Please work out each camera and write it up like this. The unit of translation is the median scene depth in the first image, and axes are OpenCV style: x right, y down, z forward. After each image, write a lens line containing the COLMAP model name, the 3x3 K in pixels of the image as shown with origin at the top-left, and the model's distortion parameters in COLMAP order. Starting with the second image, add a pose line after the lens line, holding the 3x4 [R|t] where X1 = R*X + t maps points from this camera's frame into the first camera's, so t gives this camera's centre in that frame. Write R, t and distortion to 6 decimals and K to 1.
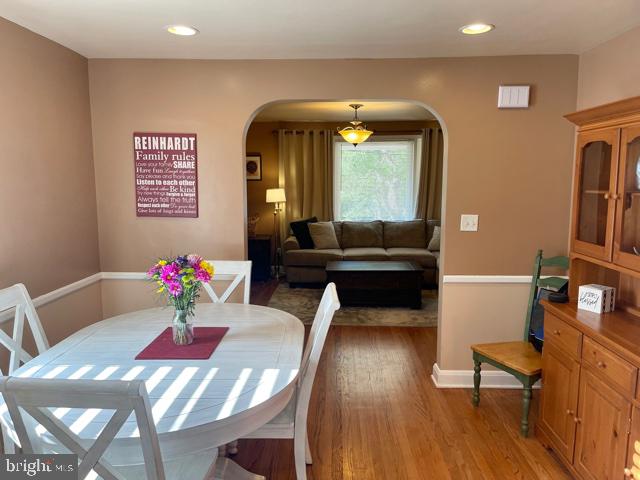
lens RADIAL K [[490.5, 0, 319.5], [0, 490.5, 248.8], [0, 0, 1]] dist [0.076265, -0.109244]
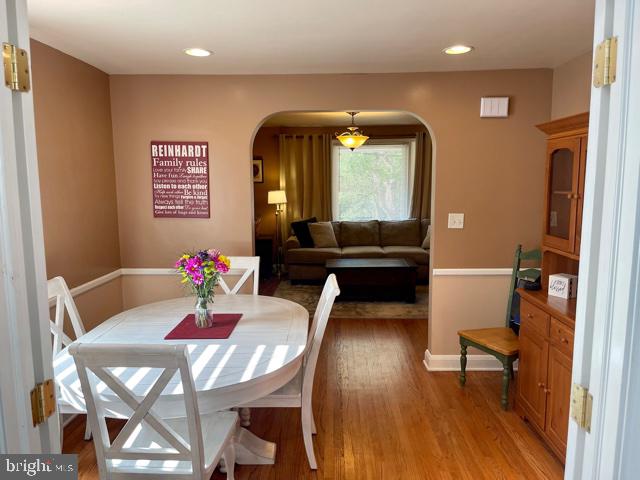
lens RADIAL K [[490.5, 0, 319.5], [0, 490.5, 248.8], [0, 0, 1]] dist [0.076265, -0.109244]
pose [[0.999965, -0.007544, 0.003553, -0.006349], [0.007551, 0.999970, -0.001902, 0.009455], [-0.003538, 0.001928, 0.999992, -0.102712]]
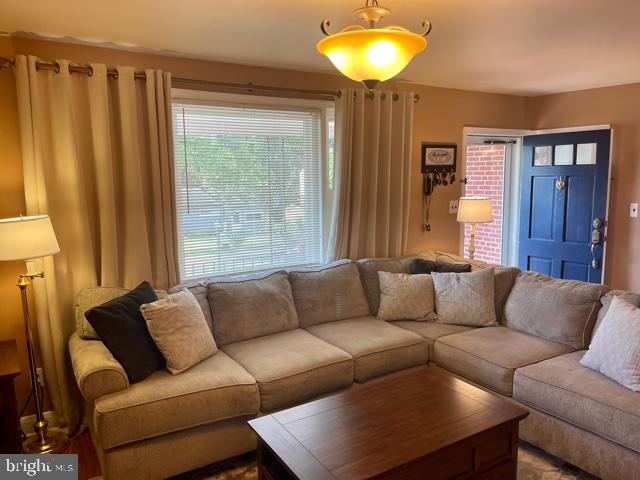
lens RADIAL K [[481.3, 0, 320.0], [0, 481.3, 240.0], [0, 0, 1]] dist [-0.002460, -0.003956]
pose [[0.819879, -0.083765, 0.566376, -0.234158], [0.090531, 0.995762, 0.016217, -0.194427], [-0.565334, 0.037979, 0.823987, 1.241571]]
